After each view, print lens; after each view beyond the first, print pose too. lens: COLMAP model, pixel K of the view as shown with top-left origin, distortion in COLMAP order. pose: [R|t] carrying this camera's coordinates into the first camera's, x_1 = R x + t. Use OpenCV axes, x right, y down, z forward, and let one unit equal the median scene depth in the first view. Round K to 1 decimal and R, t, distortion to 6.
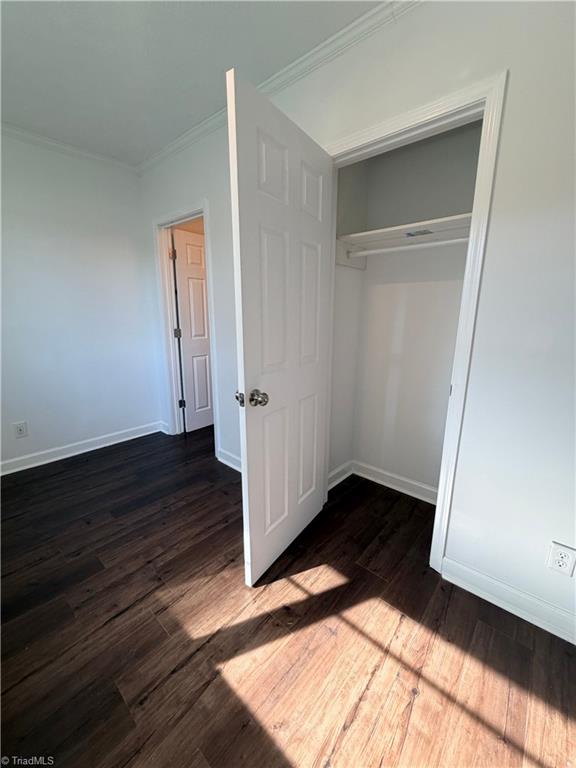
lens RADIAL K [[305.5, 0, 288.8], [0, 305.5, 381.5], [0, 0, 1]] dist [-0.000057, -0.000307]
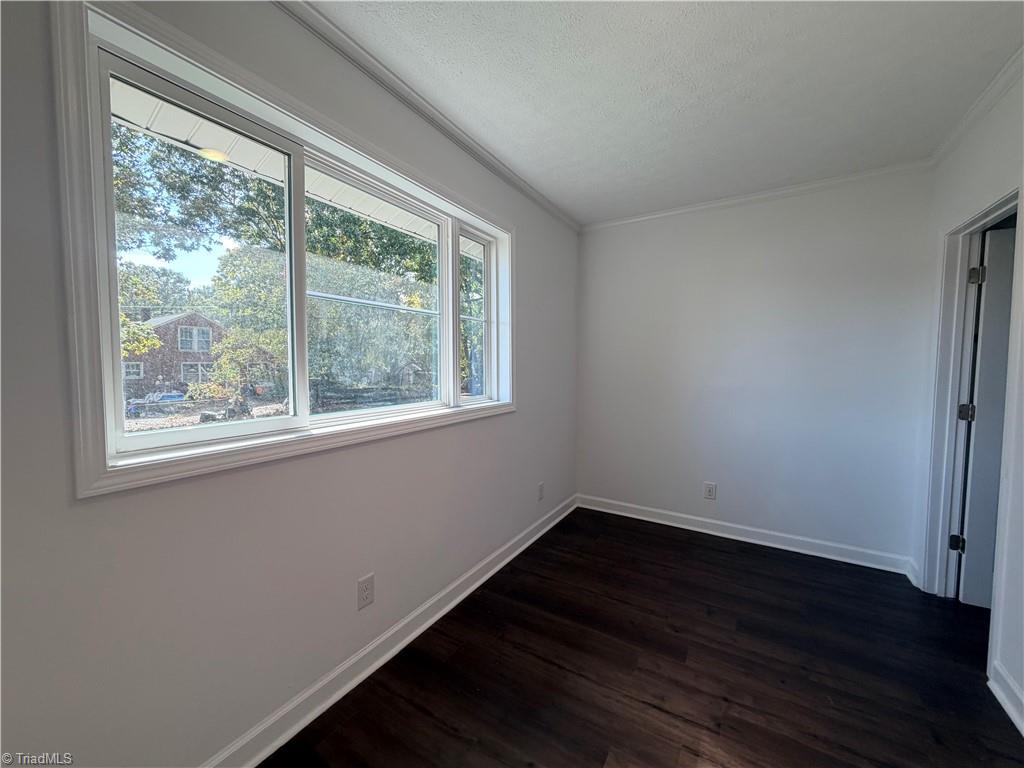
lens RADIAL K [[407.4, 0, 507.1], [0, 407.4, 385.2], [0, 0, 1]] dist [-0.000057, -0.000307]
pose [[0.171724, 0.049371, -0.983907, 0.406009], [-0.222197, 0.974949, 0.010140, -0.057324], [0.959760, 0.216880, 0.178392, 0.133769]]
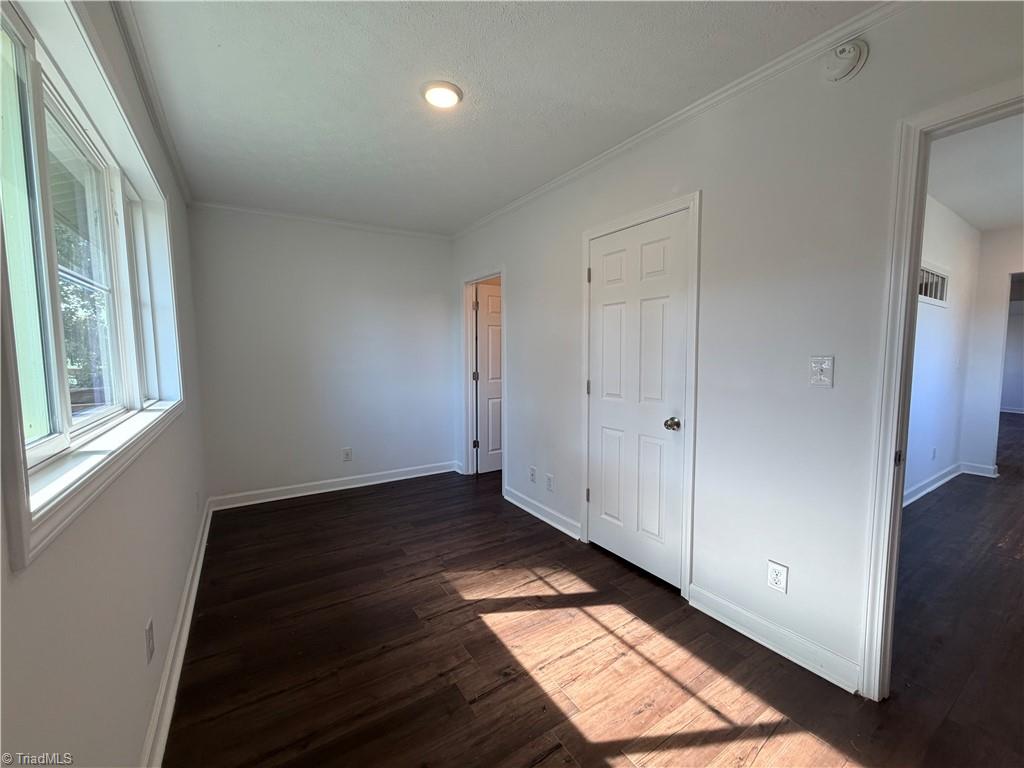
lens RADIAL K [[407.4, 0, 507.5], [0, 407.4, 385.5], [0, 0, 1]] dist [-0.000057, -0.000307]
pose [[0.959018, 0.012600, -0.283063, 0.278575], [-0.051495, 0.990125, -0.130389, 0.103995], [0.278625, 0.139622, 0.950197, -0.604123]]
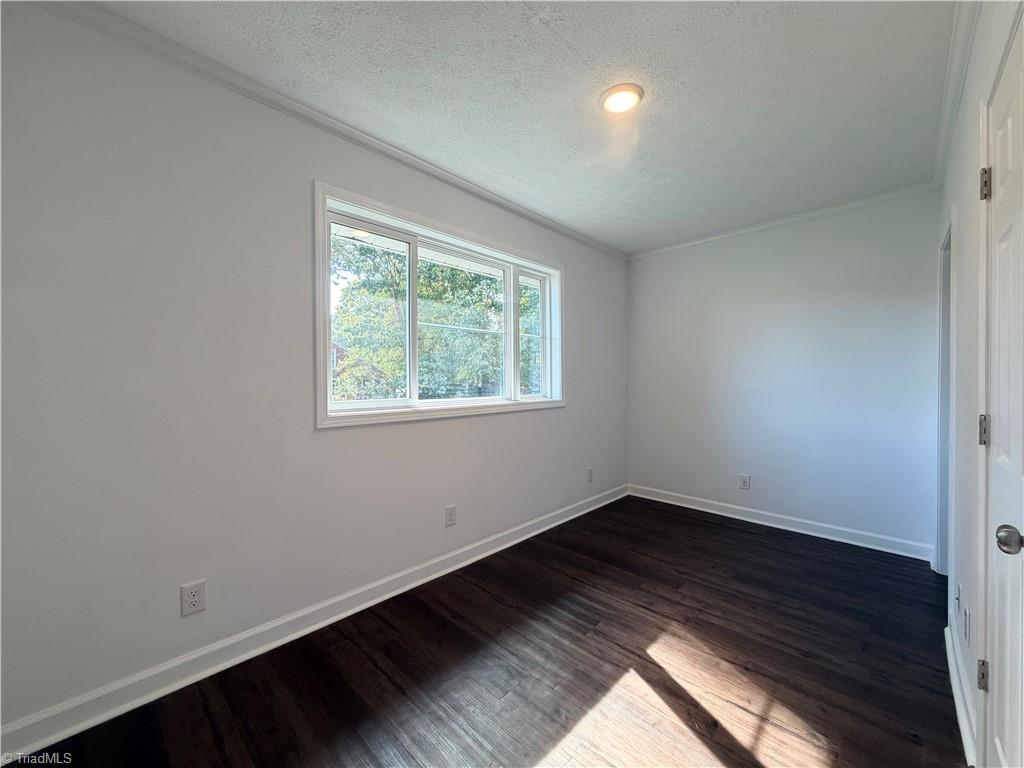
lens RADIAL K [[407.4, 0, 506.9], [0, 407.4, 383.5], [0, 0, 1]] dist [-0.000057, -0.000307]
pose [[-0.048832, 0.006823, -0.998784, 0.941523], [-0.220181, 0.975303, 0.017428, -0.031796], [0.974236, 0.220764, -0.046124, 0.266504]]
